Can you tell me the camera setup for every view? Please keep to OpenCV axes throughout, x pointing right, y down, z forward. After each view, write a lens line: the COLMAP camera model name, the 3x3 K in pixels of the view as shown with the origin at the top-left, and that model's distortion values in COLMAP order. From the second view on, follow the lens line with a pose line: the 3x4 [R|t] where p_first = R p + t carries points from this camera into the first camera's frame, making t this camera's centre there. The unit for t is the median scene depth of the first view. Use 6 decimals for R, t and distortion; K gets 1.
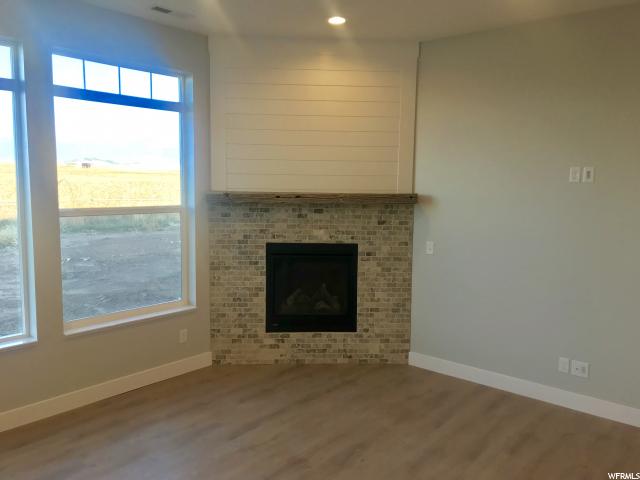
lens RADIAL K [[519.7, 0, 320.0], [0, 519.7, 240.0], [0, 0, 1]] dist [0.128316, -0.199861]
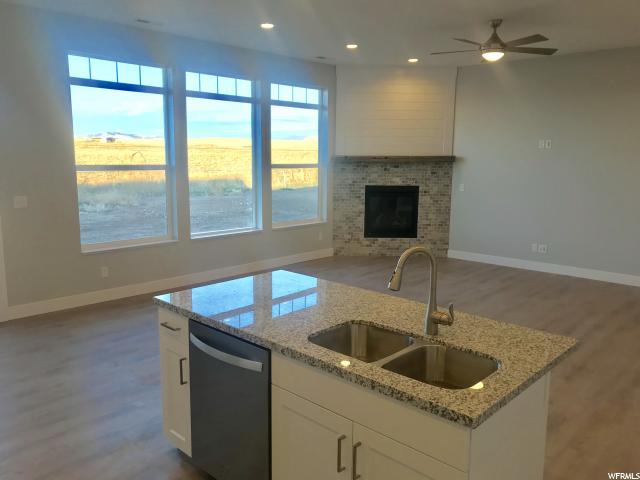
lens RADIAL K [[519.7, 0, 320.0], [0, 519.7, 240.0], [0, 0, 1]] dist [0.128316, -0.199861]
pose [[0.999067, 0.005190, -0.042885, -0.178724], [-0.003096, 0.998806, 0.048759, 0.102519], [0.043087, -0.048581, 0.997890, -0.741528]]
